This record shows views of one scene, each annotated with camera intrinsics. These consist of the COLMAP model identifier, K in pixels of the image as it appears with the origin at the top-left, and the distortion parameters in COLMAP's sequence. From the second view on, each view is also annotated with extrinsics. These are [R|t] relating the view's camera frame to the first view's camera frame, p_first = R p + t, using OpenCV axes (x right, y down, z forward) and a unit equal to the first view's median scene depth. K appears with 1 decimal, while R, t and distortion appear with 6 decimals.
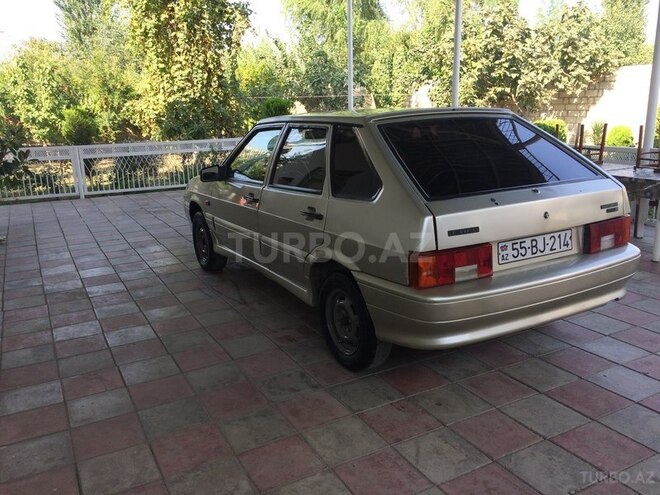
lens RADIAL K [[564.2, 0, 331.2], [0, 564.2, 249.1], [0, 0, 1]] dist [0.073249, -0.093295]
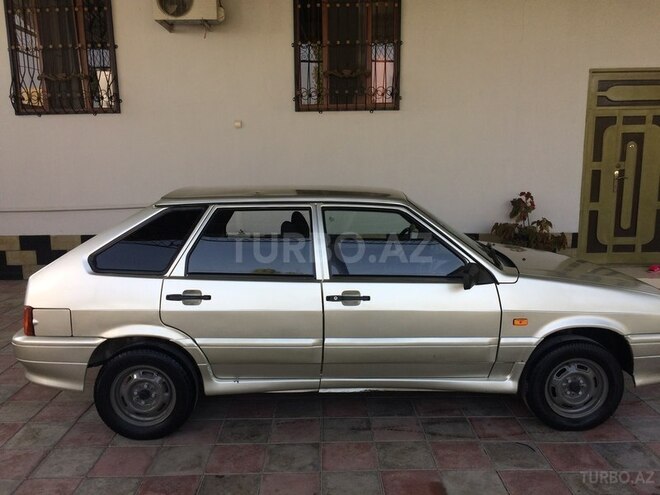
lens RADIAL K [[564.2, 0, 331.4], [0, 564.2, 247.5], [0, 0, 1]] dist [0.073249, -0.093295]
pose [[-0.470144, 0.176126, -0.864838, 0.855104], [-0.192827, 0.935716, 0.295385, -0.425143], [0.861268, 0.305638, -0.405959, 1.407372]]
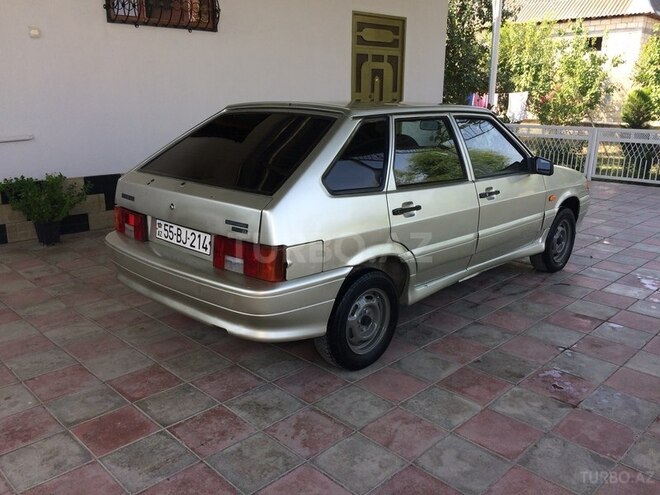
lens RADIAL K [[564.2, 0, 329.7], [0, 564.2, 249.4], [0, 0, 1]] dist [0.073249, -0.093295]
pose [[0.278795, 0.280191, -0.918568, 0.971175], [-0.243769, 0.945812, 0.214514, -0.188973], [0.928897, 0.164113, 0.331989, 0.626156]]
